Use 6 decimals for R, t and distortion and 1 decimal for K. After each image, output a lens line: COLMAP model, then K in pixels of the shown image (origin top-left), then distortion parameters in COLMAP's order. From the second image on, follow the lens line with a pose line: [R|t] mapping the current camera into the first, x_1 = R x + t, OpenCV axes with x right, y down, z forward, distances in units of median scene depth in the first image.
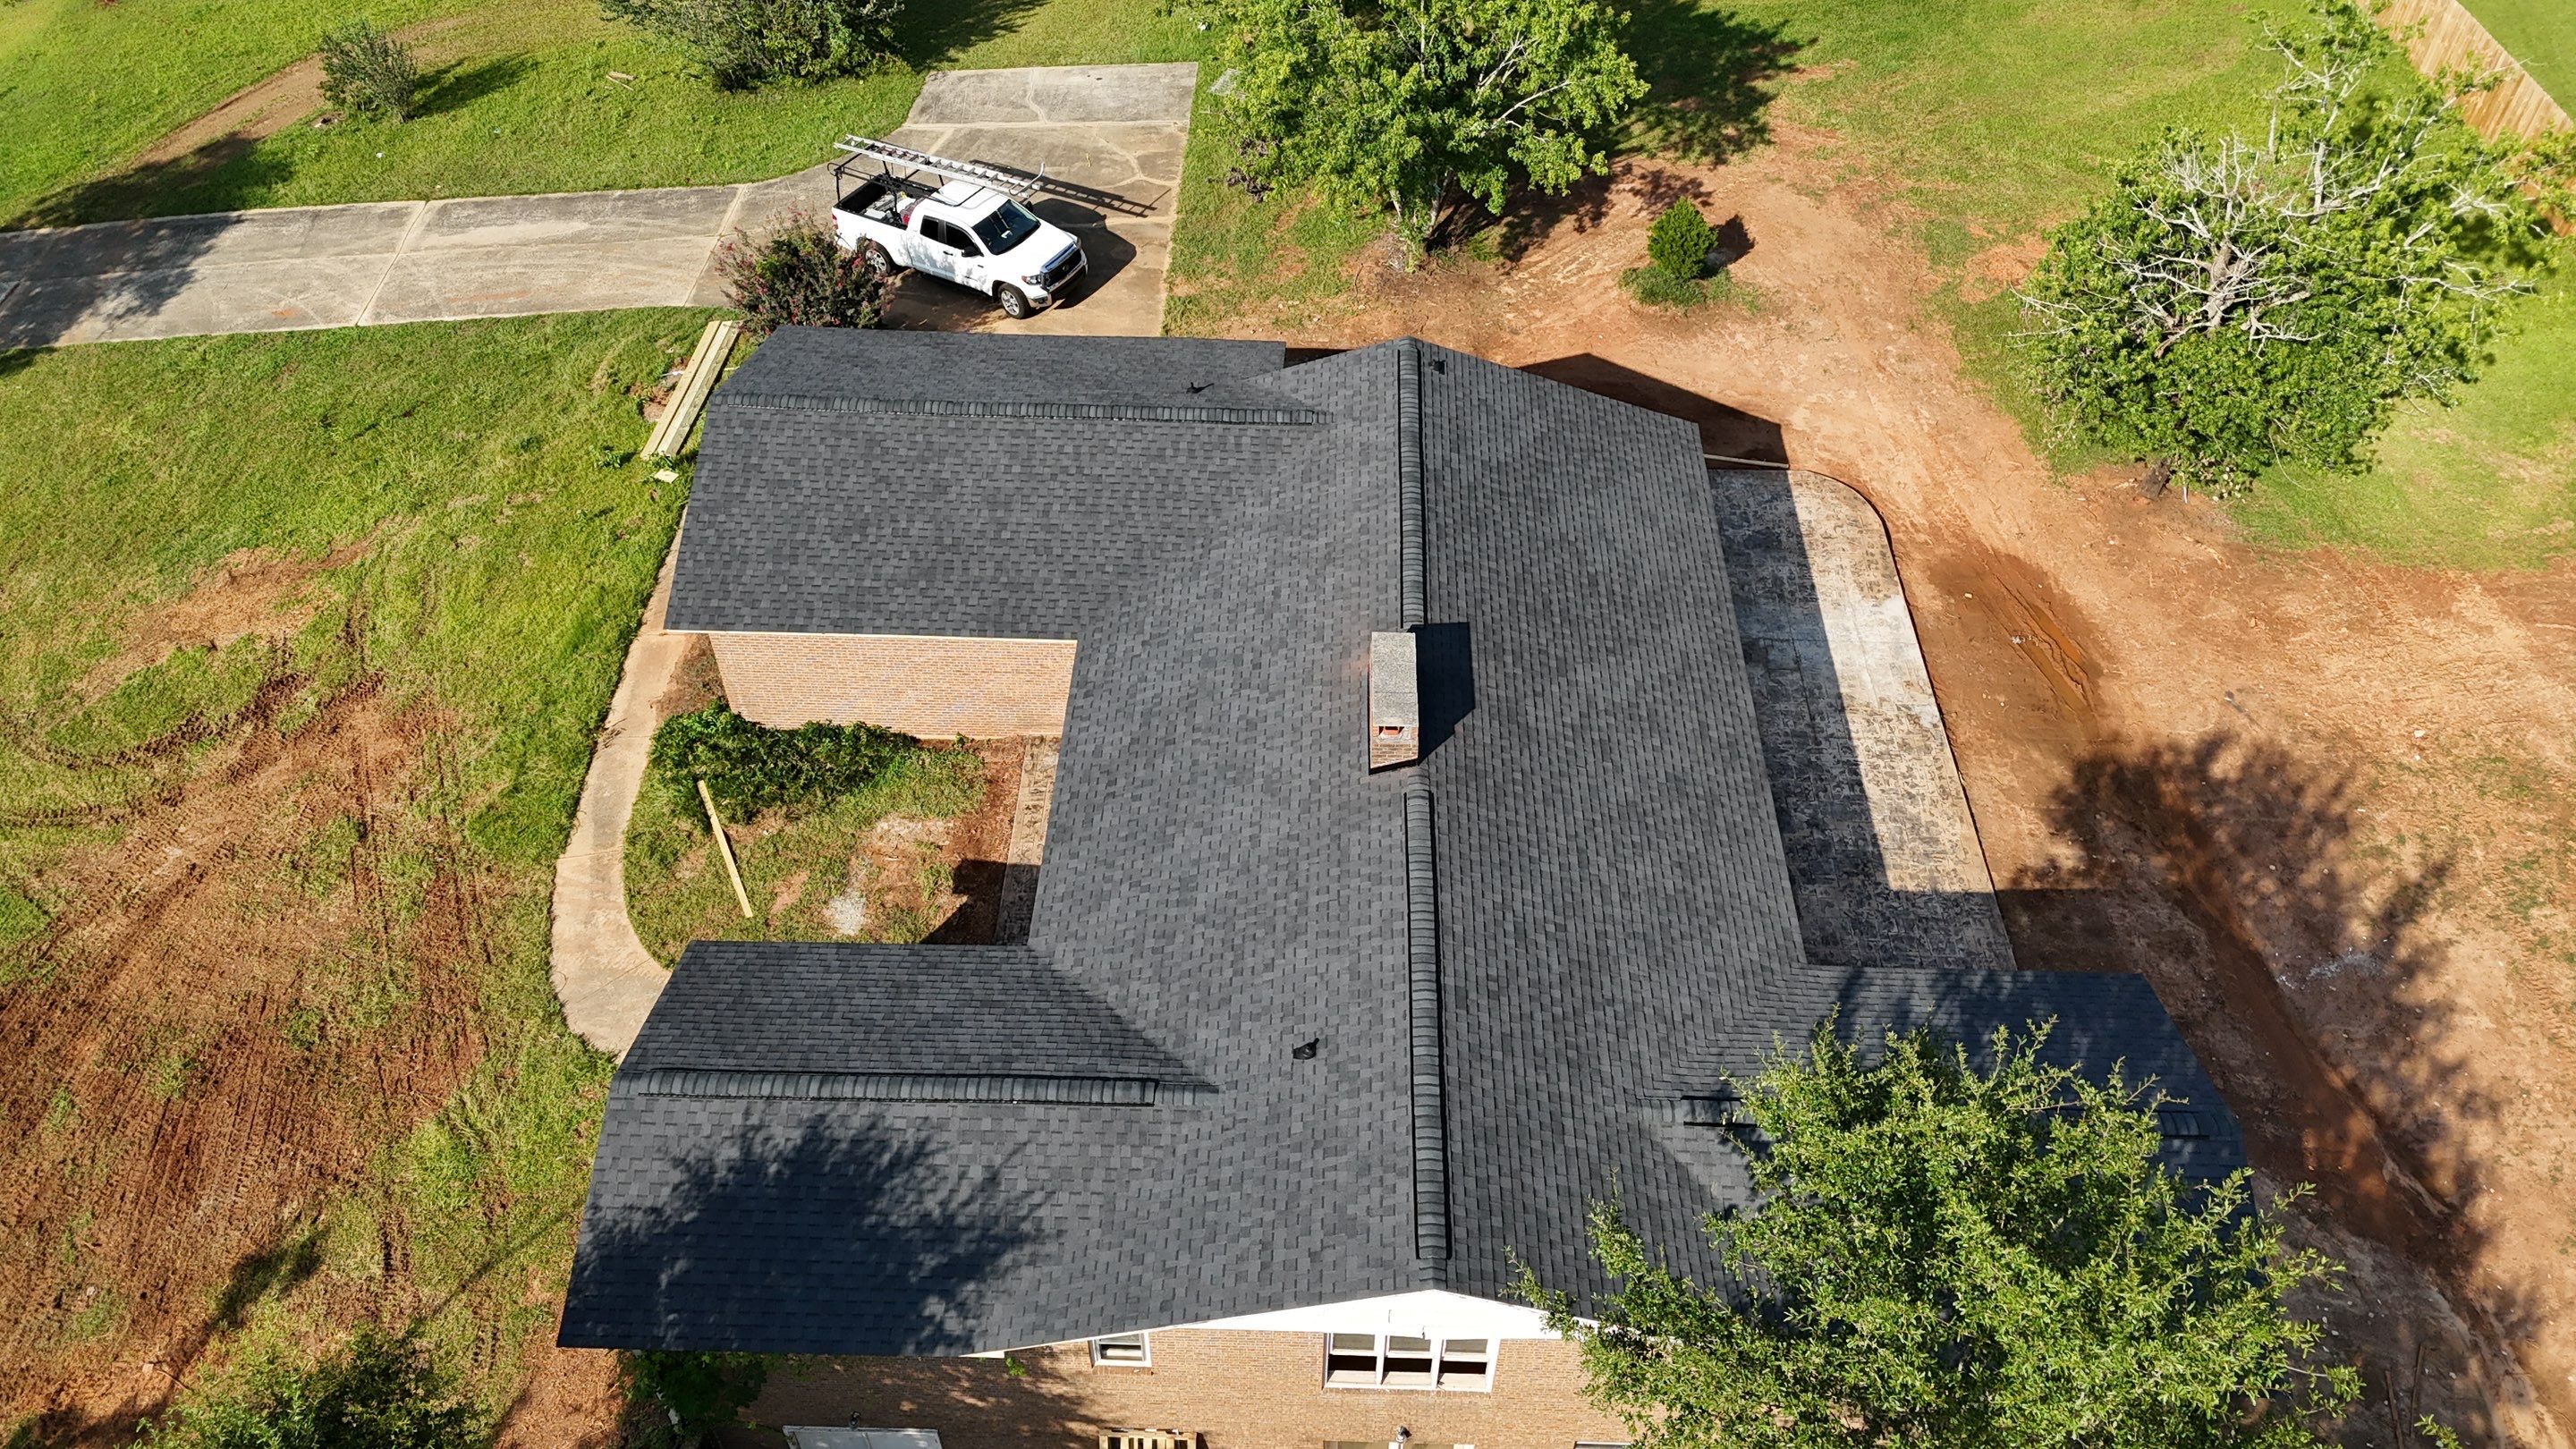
lens RADIAL K [[1887.4, 0, 1300.6], [0, 1887.4, 729.6], [0, 0, 1]] dist [0.056588, -0.049396]
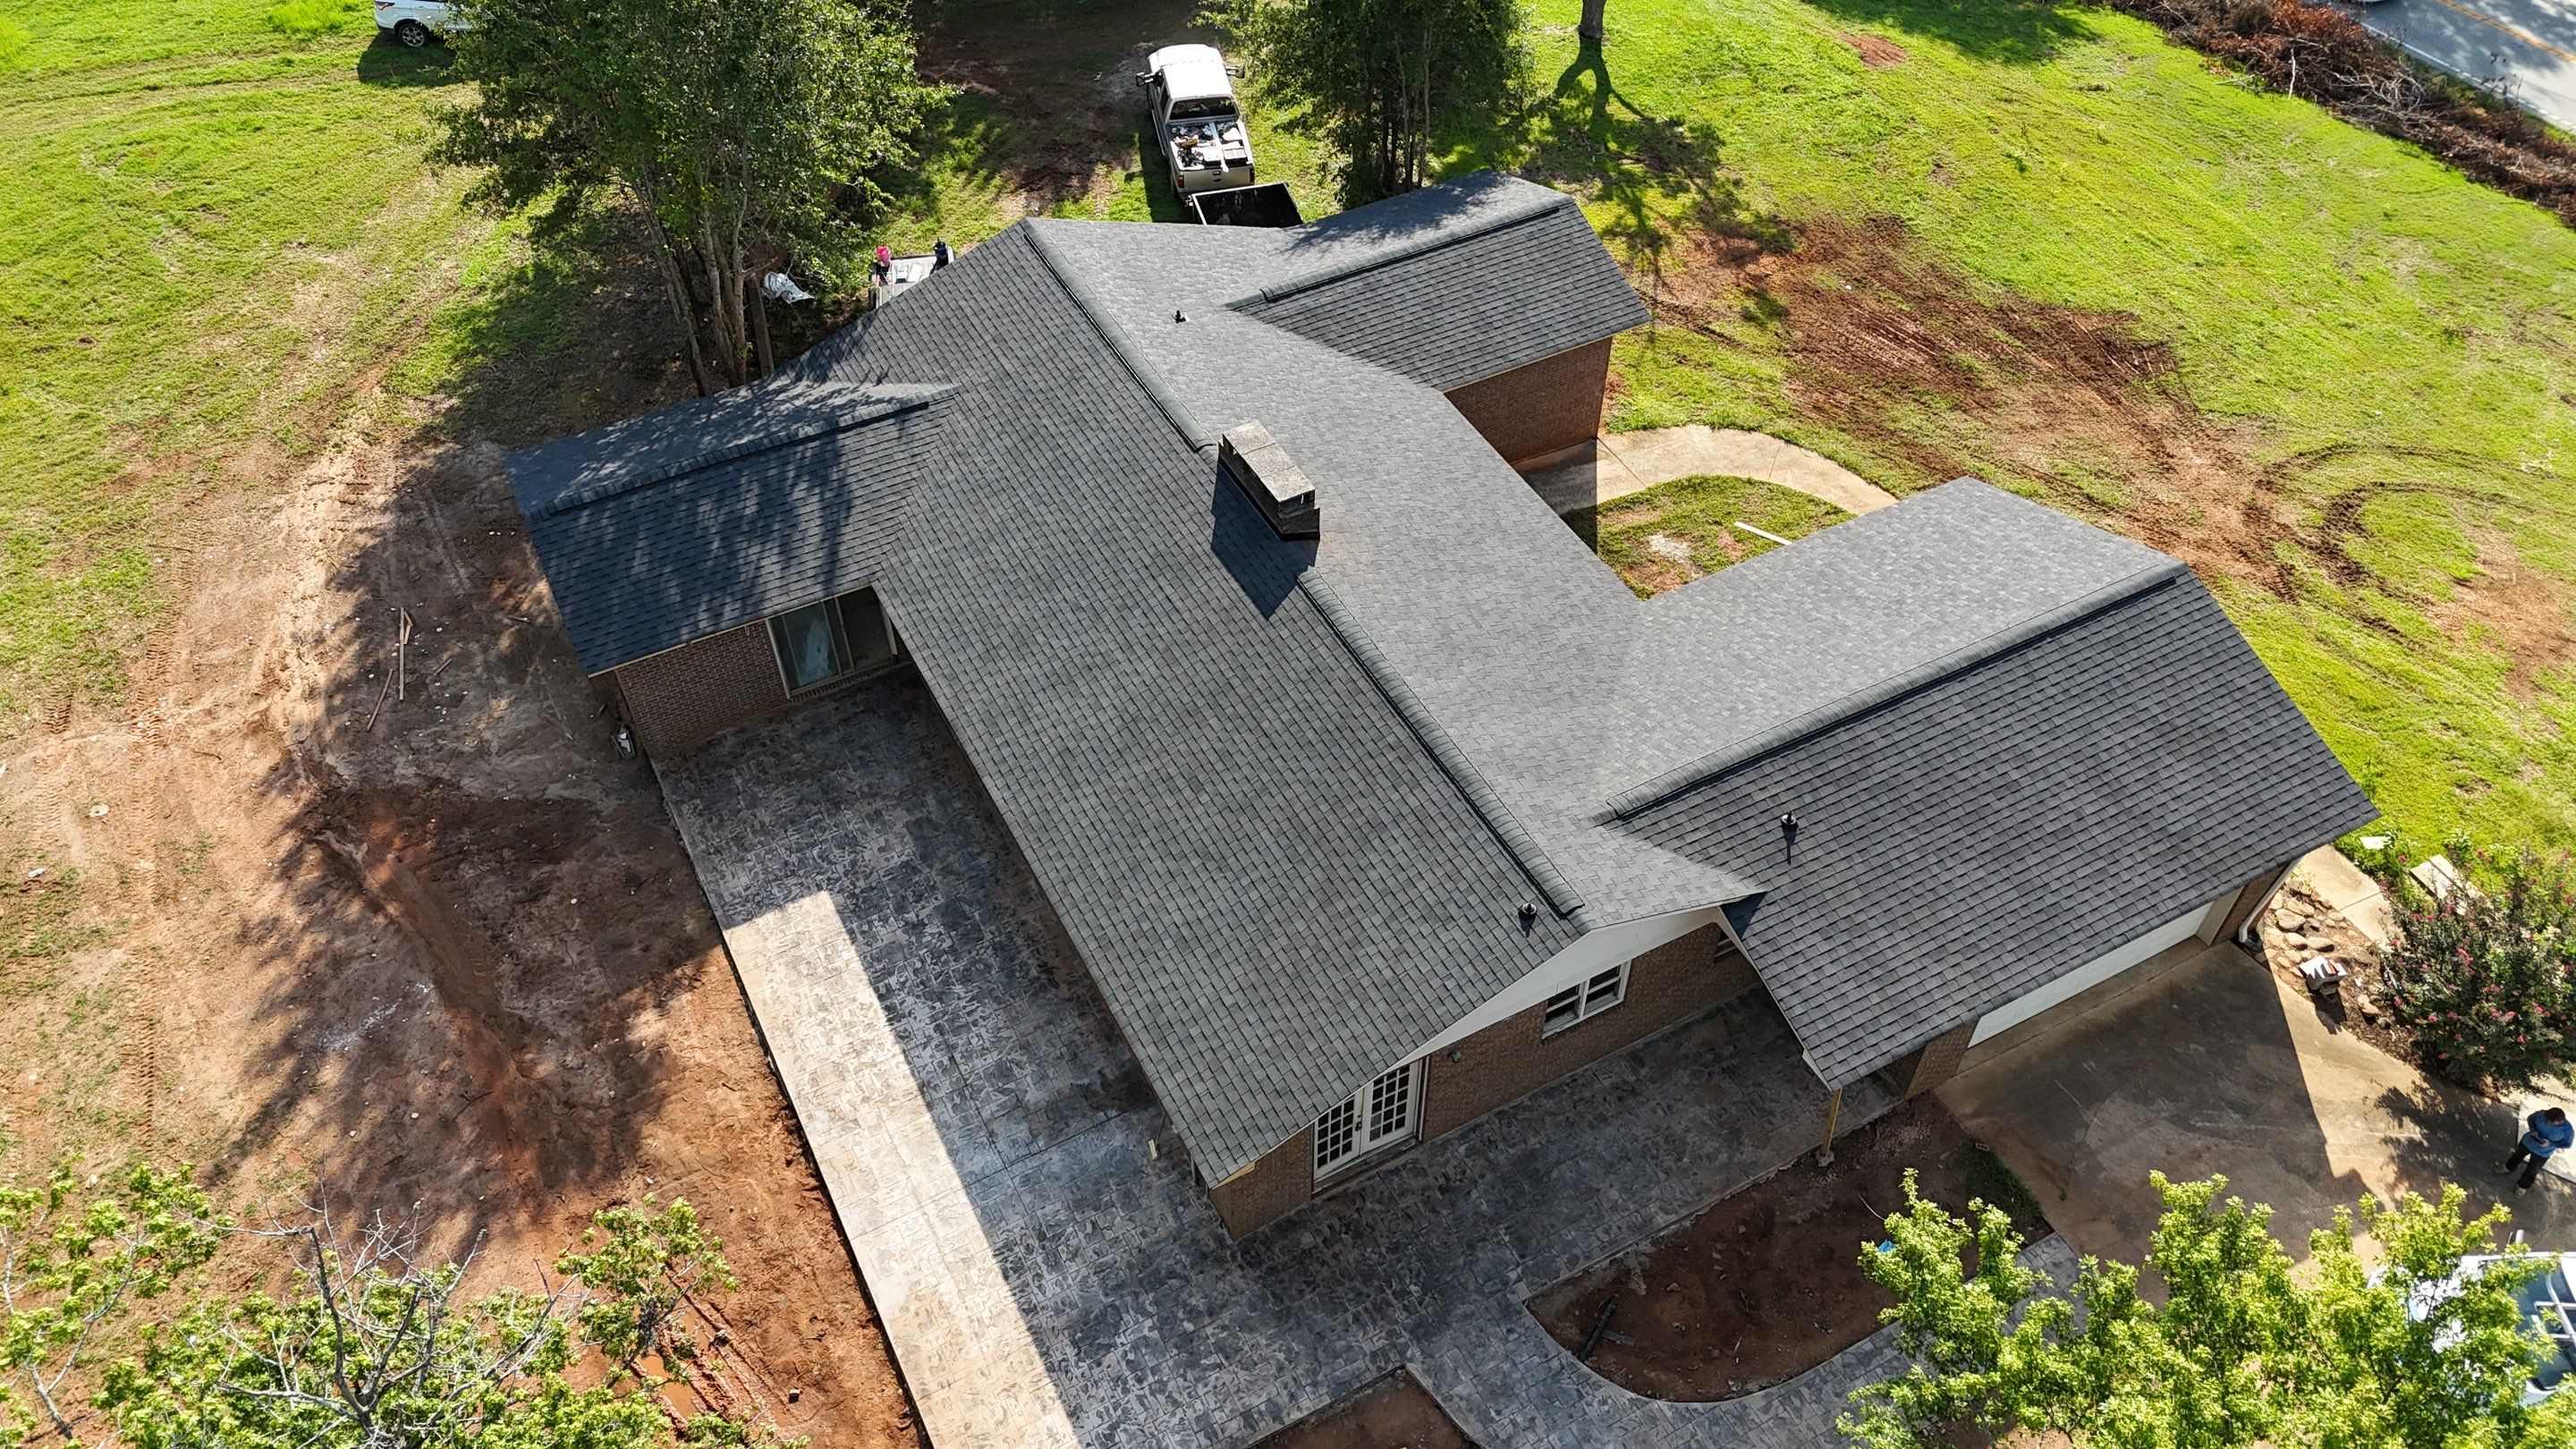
lens RADIAL K [[1887.4, 0, 1300.6], [0, 1887.4, 729.6], [0, 0, 1]] dist [0.056588, -0.049396]
pose [[-0.868979, 0.356447, -0.343251, 0.391785], [-0.359681, 0.021430, 0.932829, -0.885861], [0.339860, 0.934070, 0.109585, 0.872426]]
